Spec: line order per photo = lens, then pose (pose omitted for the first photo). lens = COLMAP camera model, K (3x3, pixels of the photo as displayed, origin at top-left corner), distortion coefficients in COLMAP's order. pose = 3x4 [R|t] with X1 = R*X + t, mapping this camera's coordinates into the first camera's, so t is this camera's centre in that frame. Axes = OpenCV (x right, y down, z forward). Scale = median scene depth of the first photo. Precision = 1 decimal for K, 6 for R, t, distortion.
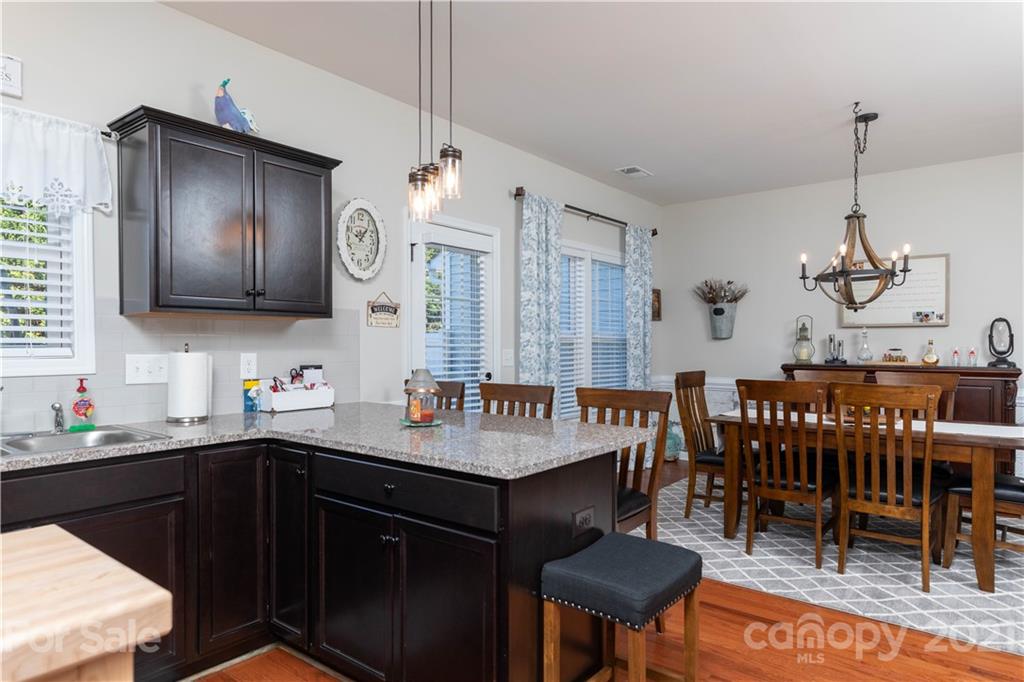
lens RADIAL K [[606.8, 0, 508.7], [0, 606.8, 348.2], [0, 0, 1]] dist [0.003606, 0.004638]
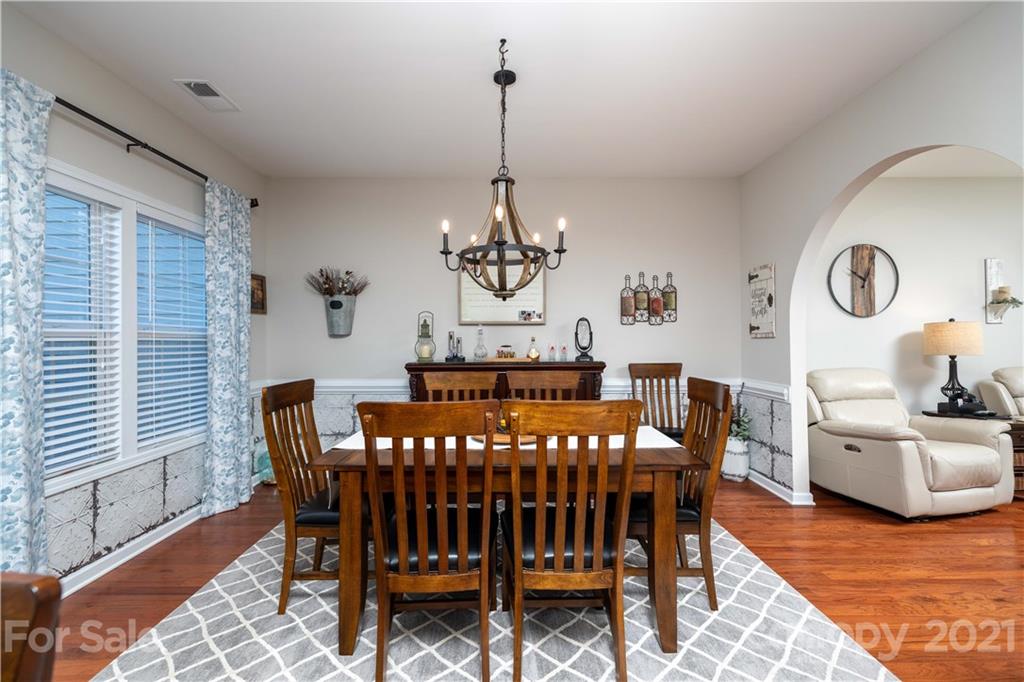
lens RADIAL K [[457.5, 0, 509.8], [0, 457.5, 335.8], [0, 0, 1]] dist [0.003122, 0.000843]
pose [[0.773914, 0.002882, 0.633284, 0.149093], [0.009619, 0.999821, -0.016305, -0.002890], [-0.633218, 0.018710, 0.773747, 0.404497]]
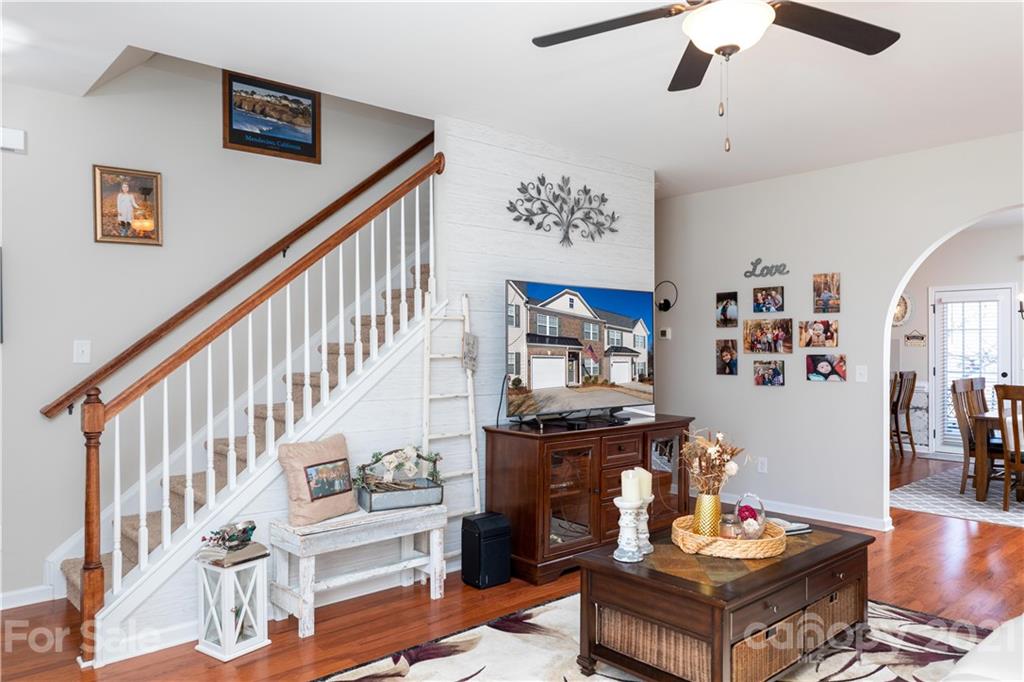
lens RADIAL K [[738.7, 0, 525.6], [0, 738.7, 332.3], [0, 0, 1]] dist [0.011515, 0.015534]
pose [[-0.144440, -0.016074, -0.989383, 1.876043], [-0.007927, 0.999855, -0.015086, -0.024635], [0.989482, 0.005664, -0.144546, 0.017550]]
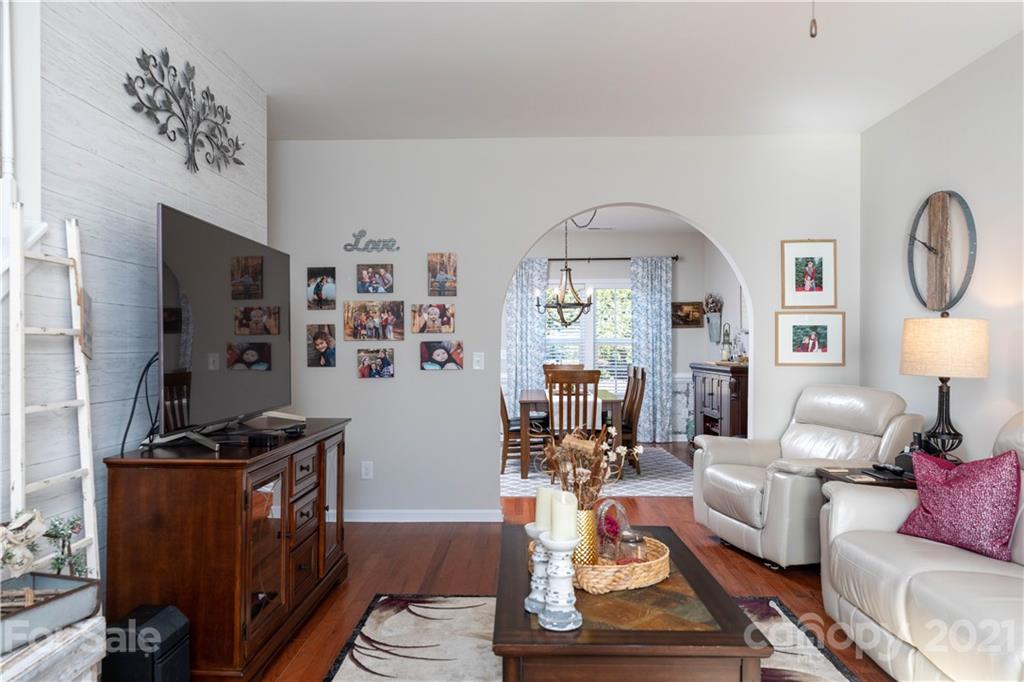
lens RADIAL K [[738.7, 0, 509.1], [0, 738.7, 345.9], [0, 0, 1]] dist [0.011515, 0.015534]
pose [[0.608084, -0.001498, -0.793871, 1.566286], [-0.004888, 0.999972, -0.005631, 0.001441], [0.793858, 0.007304, 0.608060, -0.255620]]
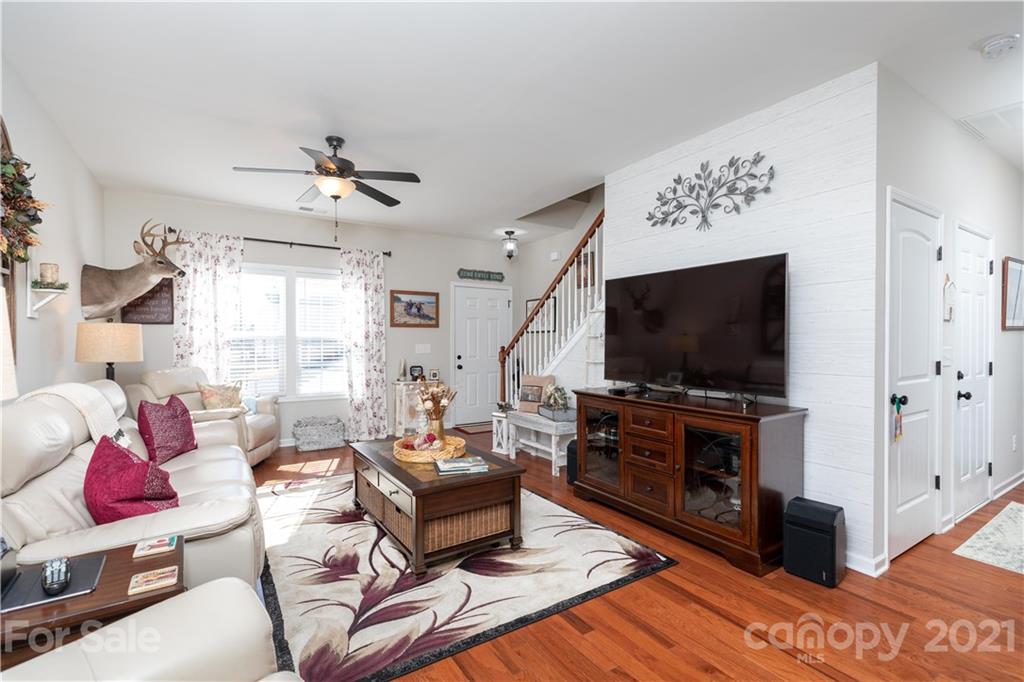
lens RADIAL K [[457.5, 0, 505.9], [0, 457.5, 349.3], [0, 0, 1]] dist [0.003122, 0.000843]
pose [[-0.945552, -0.006836, 0.325400, 0.908990], [0.002305, 0.999614, 0.027699, -0.007833], [-0.325464, 0.026941, -0.945171, 0.643612]]
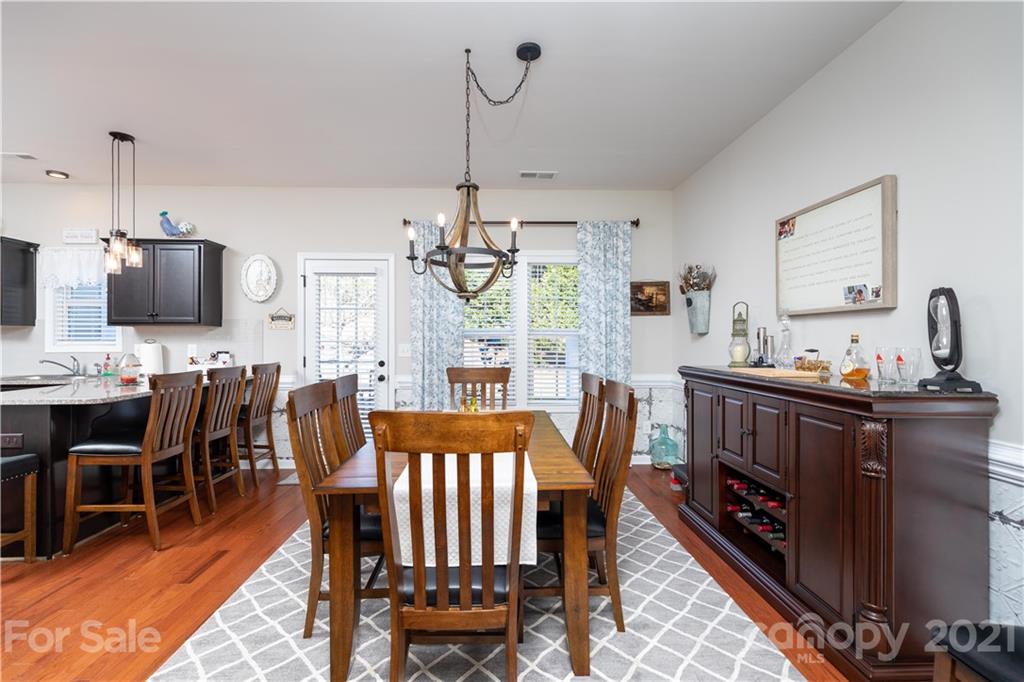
lens RADIAL K [[457.5, 0, 509.8], [0, 457.5, 337.9], [0, 0, 1]] dist [0.003122, 0.000843]
pose [[0.654542, -0.001373, -0.756024, 0.819755], [-0.006546, 0.999951, -0.007484, -0.005197], [0.755997, 0.009847, 0.654501, 0.483113]]
